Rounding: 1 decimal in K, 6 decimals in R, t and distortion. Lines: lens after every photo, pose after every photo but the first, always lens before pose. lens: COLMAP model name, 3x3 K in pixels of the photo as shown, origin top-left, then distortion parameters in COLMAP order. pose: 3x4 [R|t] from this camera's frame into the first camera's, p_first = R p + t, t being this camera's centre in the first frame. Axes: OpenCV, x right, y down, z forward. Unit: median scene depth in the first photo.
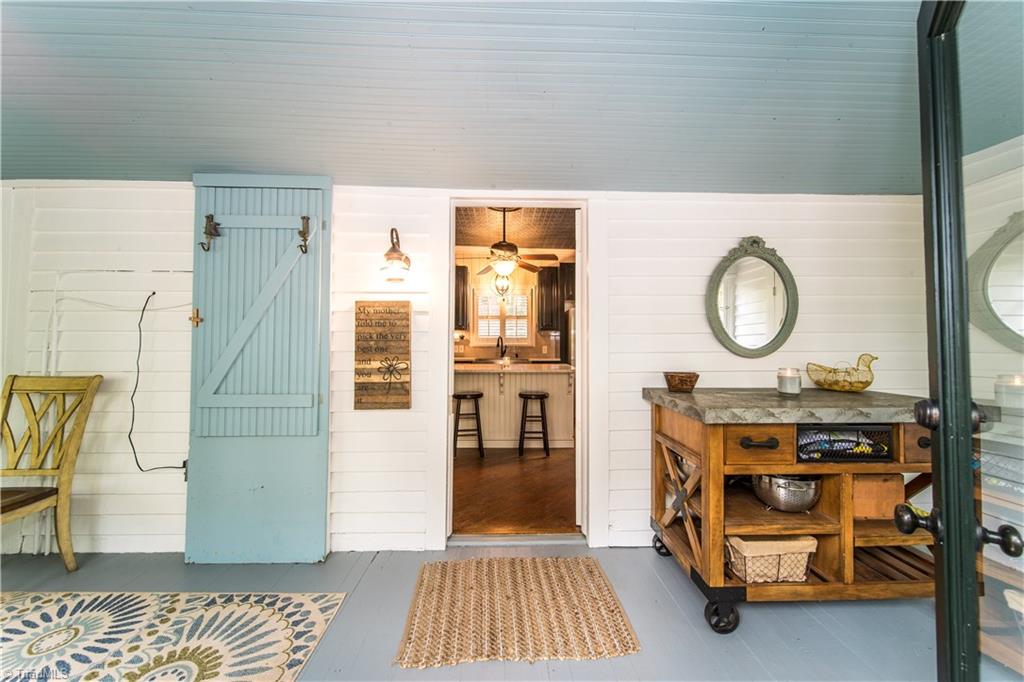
lens RADIAL K [[354.9, 0, 516.7], [0, 354.9, 338.8], [0, 0, 1]] dist [-0.000375, -0.000054]
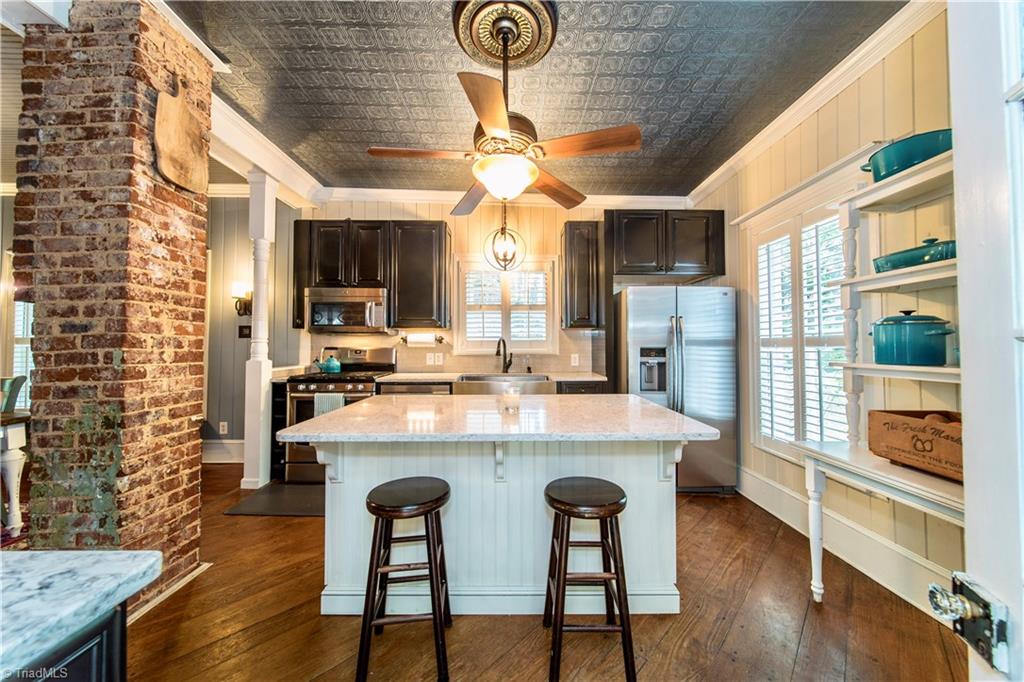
lens RADIAL K [[354.9, 0, 516.7], [0, 354.9, 338.8], [0, 0, 1]] dist [-0.000375, -0.000054]
pose [[0.999802, -0.002513, -0.019718, -0.009056], [0.002161, 0.999838, -0.017860, 0.005191], [0.019759, 0.017814, 0.999646, 0.390933]]
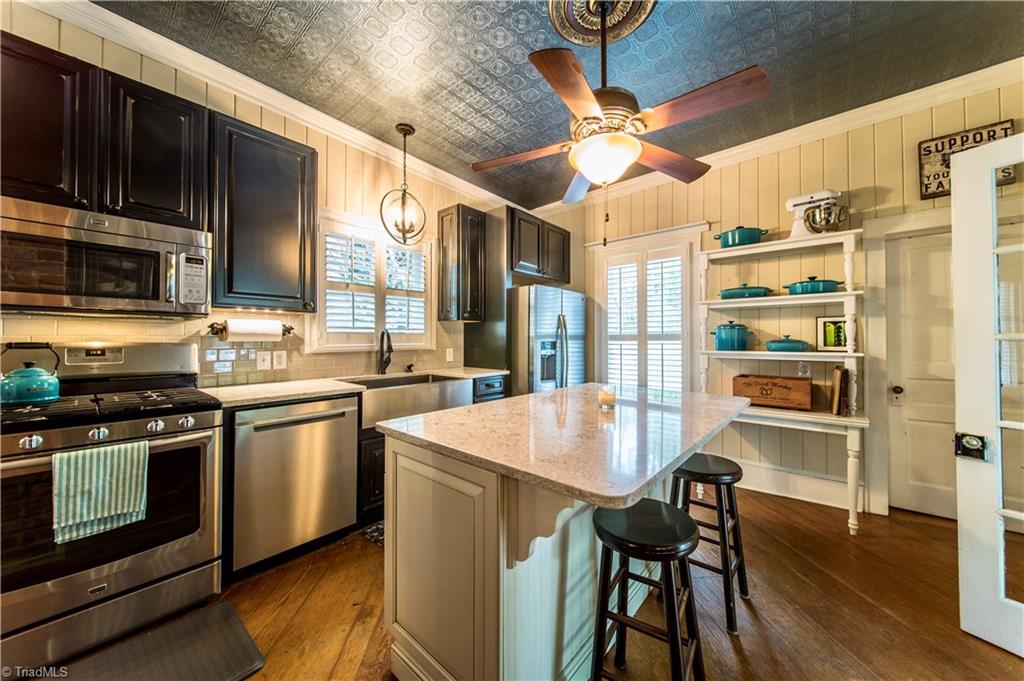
lens RADIAL K [[354.9, 0, 516.7], [0, 354.9, 338.3], [0, 0, 1]] dist [-0.000375, -0.000054]
pose [[0.675701, 0.002028, 0.737173, -0.270959], [-0.001958, 0.999998, -0.000957, 0.004658], [-0.737173, -0.000796, 0.675704, 0.547630]]
